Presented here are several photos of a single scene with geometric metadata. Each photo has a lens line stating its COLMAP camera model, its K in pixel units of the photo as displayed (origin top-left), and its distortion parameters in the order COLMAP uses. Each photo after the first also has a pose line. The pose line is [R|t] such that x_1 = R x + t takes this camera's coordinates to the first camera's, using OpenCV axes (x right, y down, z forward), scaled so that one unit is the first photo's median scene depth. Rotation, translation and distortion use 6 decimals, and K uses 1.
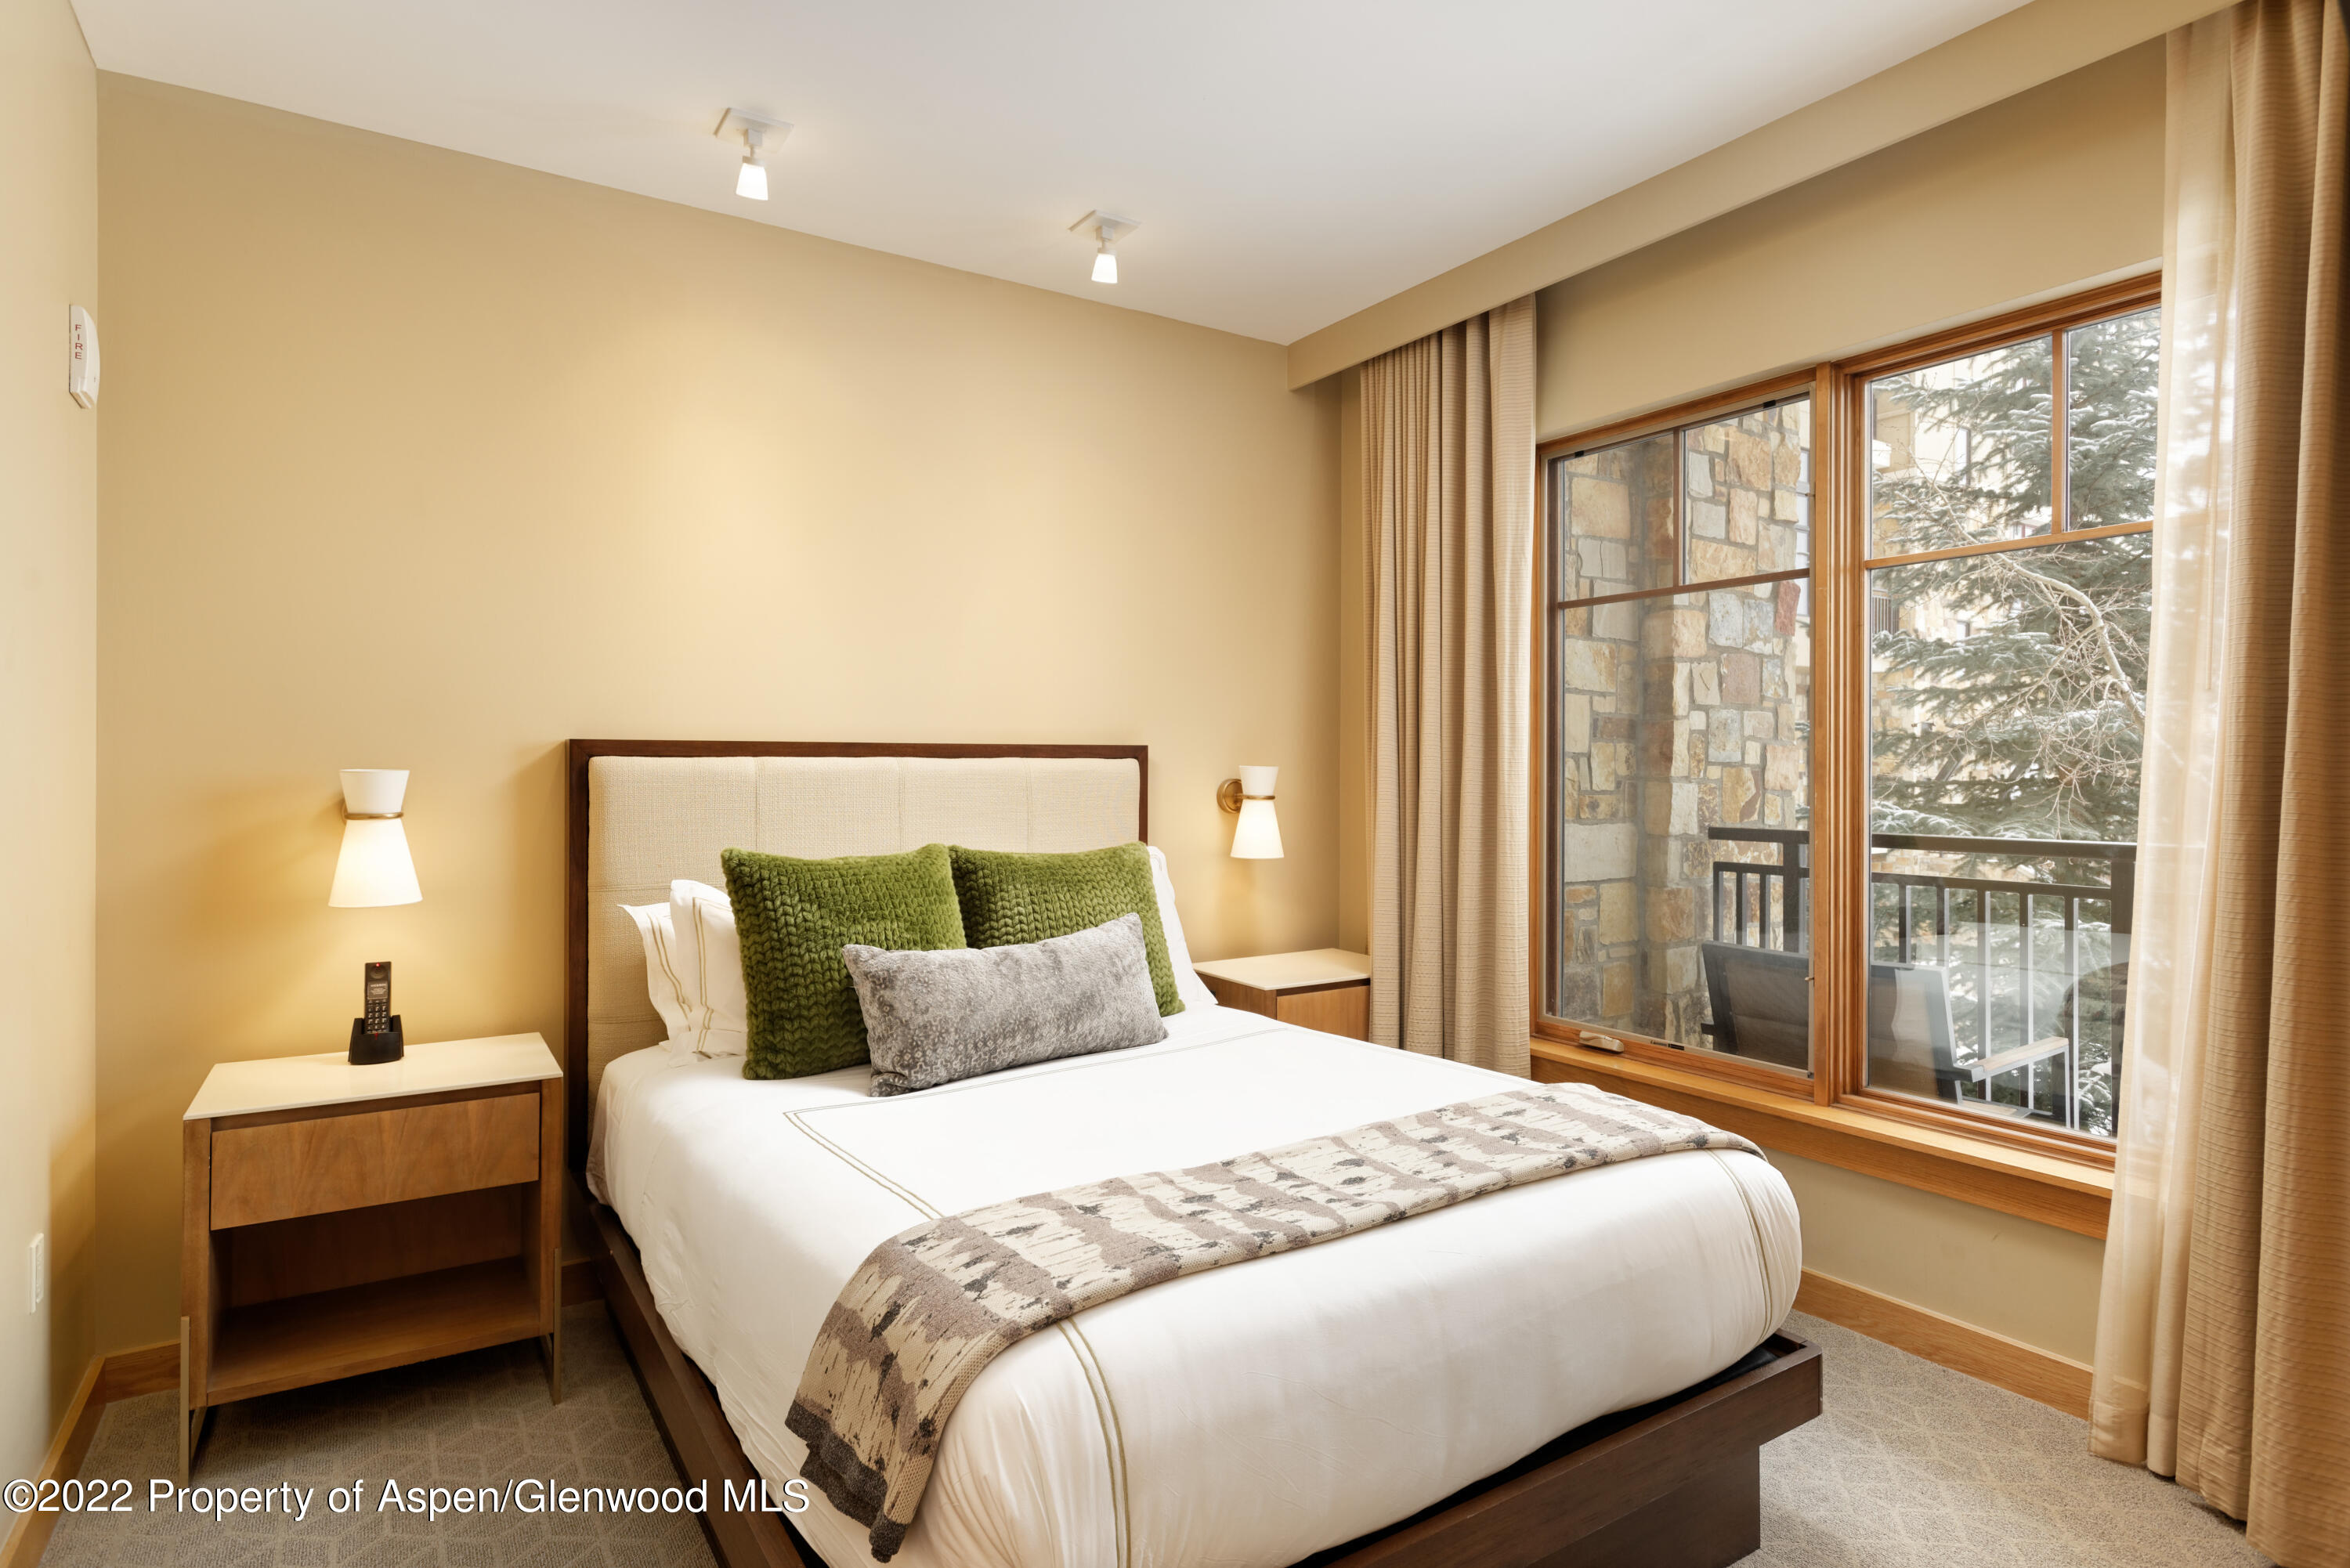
lens RADIAL K [[1241.1, 0, 1175.0], [0, 1241.1, 784.0], [0, 0, 1]] dist [0.011575, 0.000753]
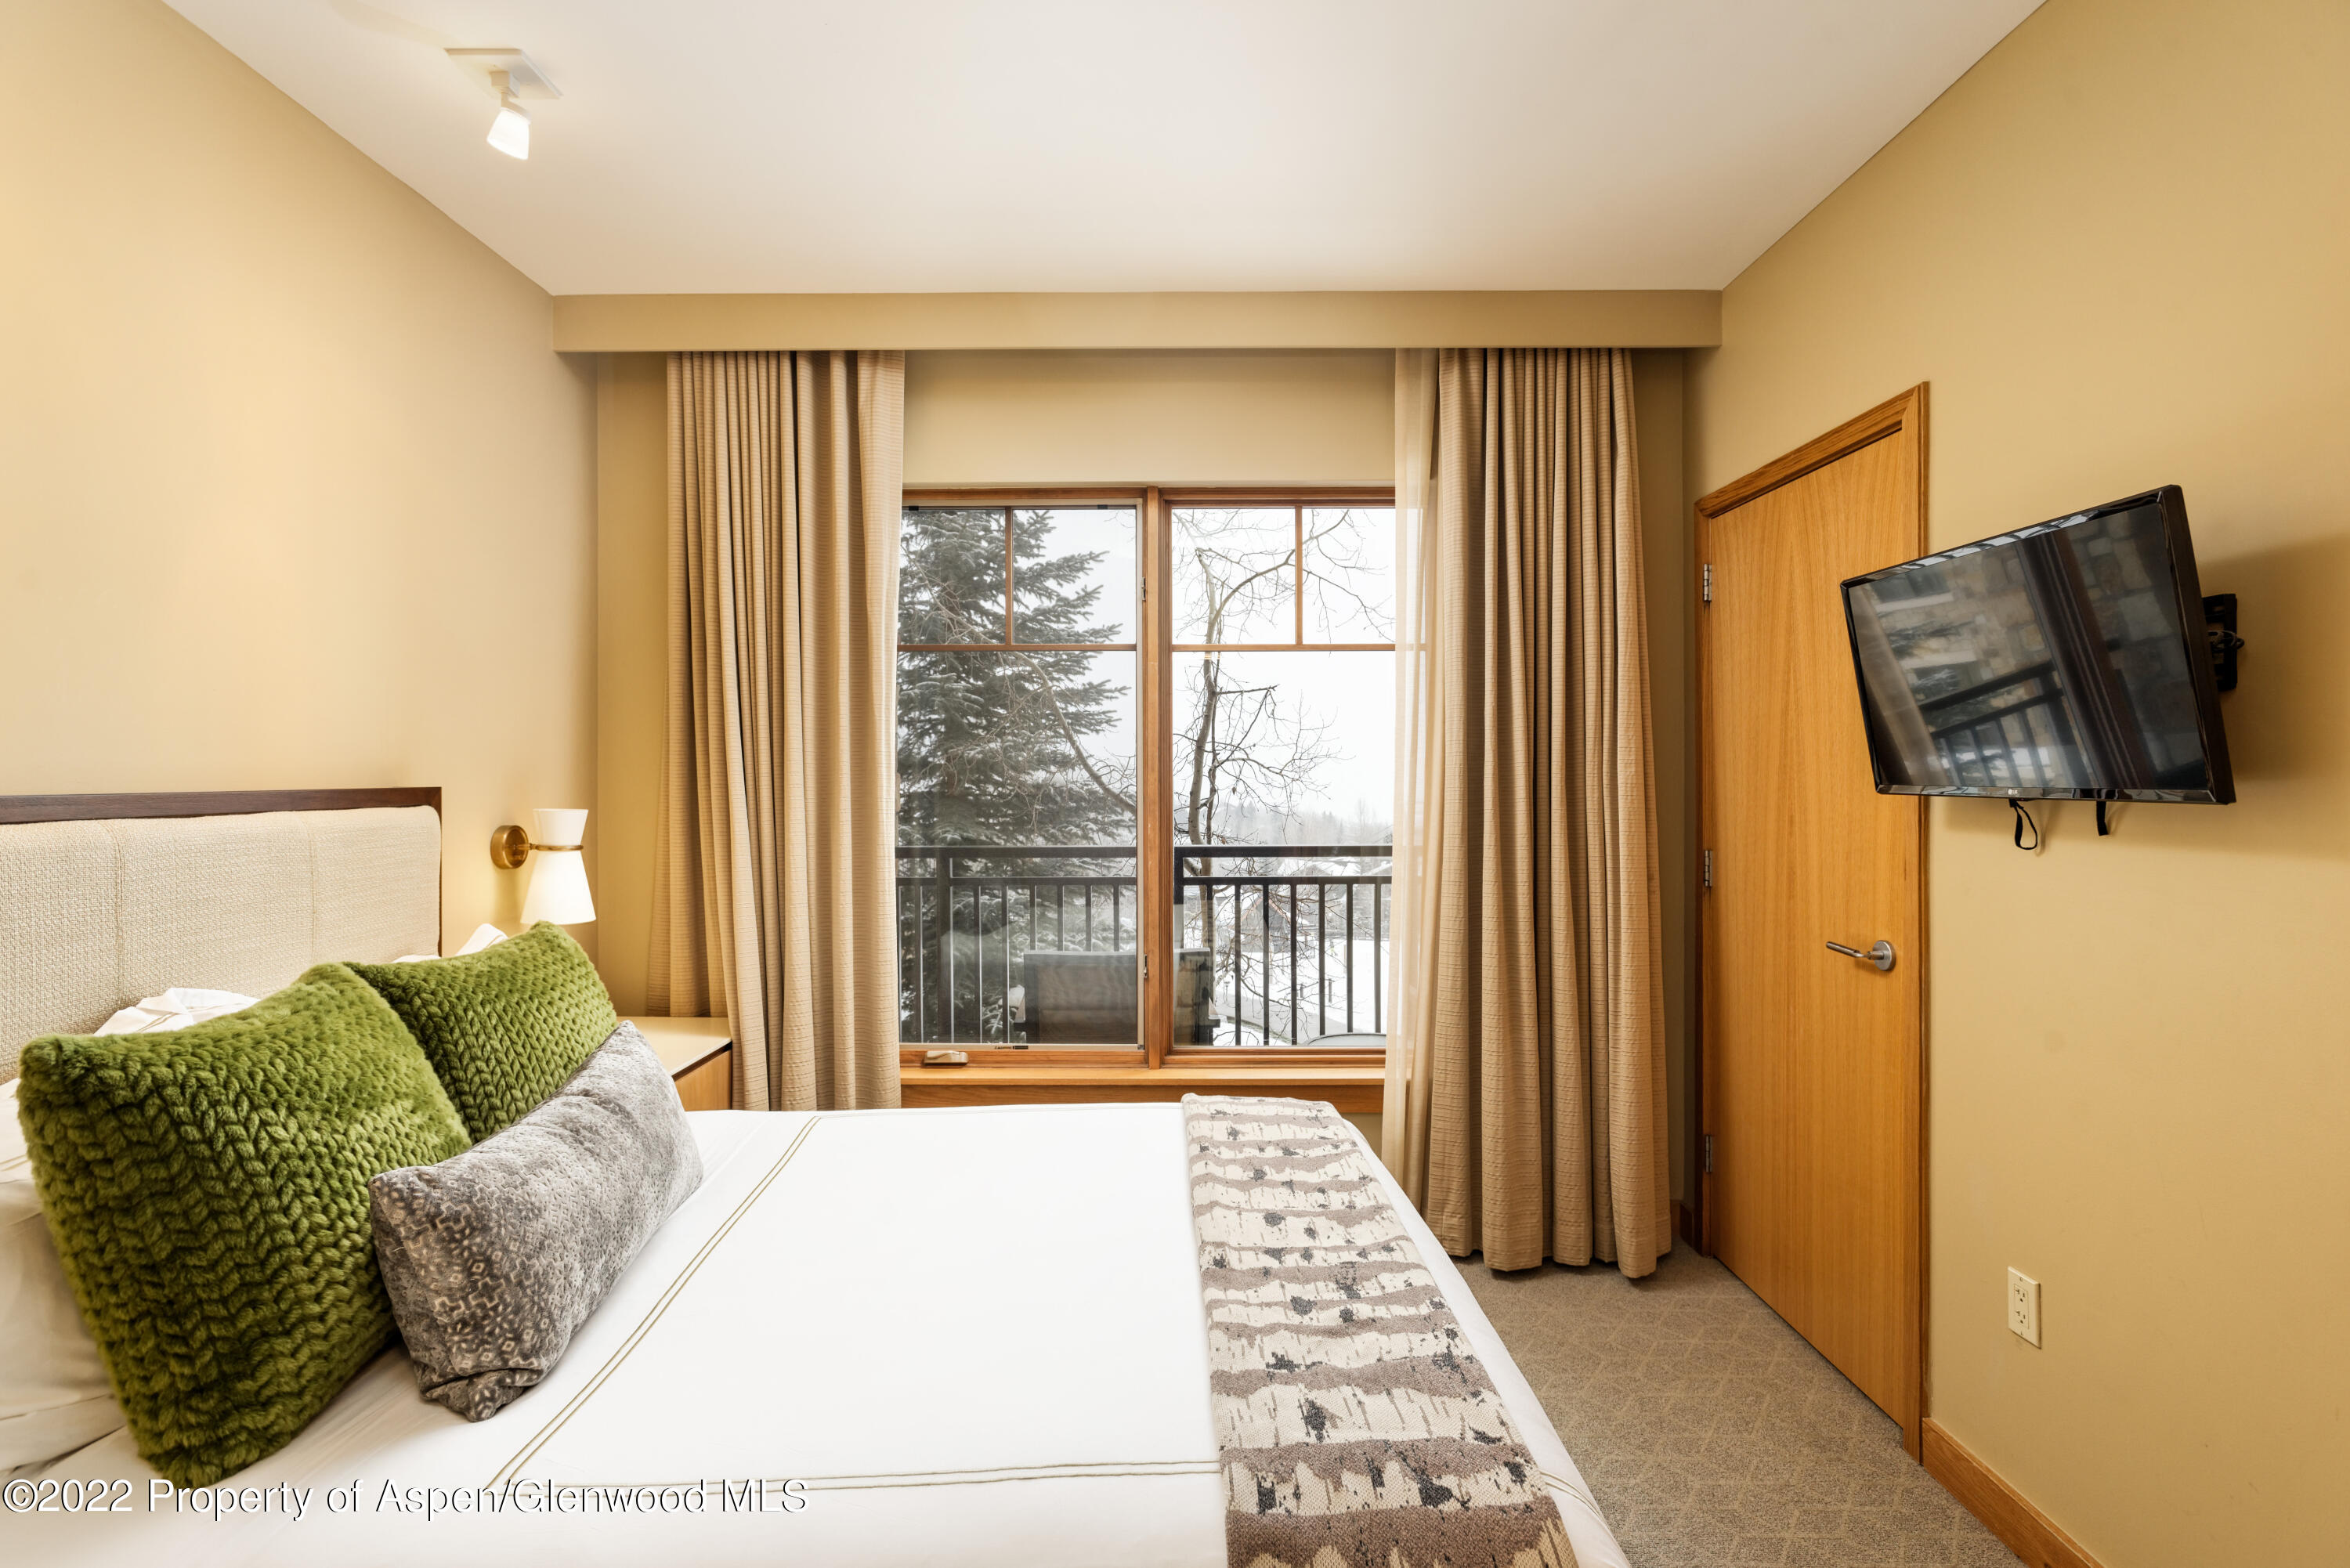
lens RADIAL K [[1112.3, 0, 1175.0], [0, 1112.3, 784.0], [0, 0, 1]] dist [-0.013455, 0.008458]
pose [[0.552357, -0.007907, 0.833570, -0.615773], [0.013049, 0.999915, 0.000838, -0.050981], [-0.833506, 0.010414, 0.552413, 0.521787]]
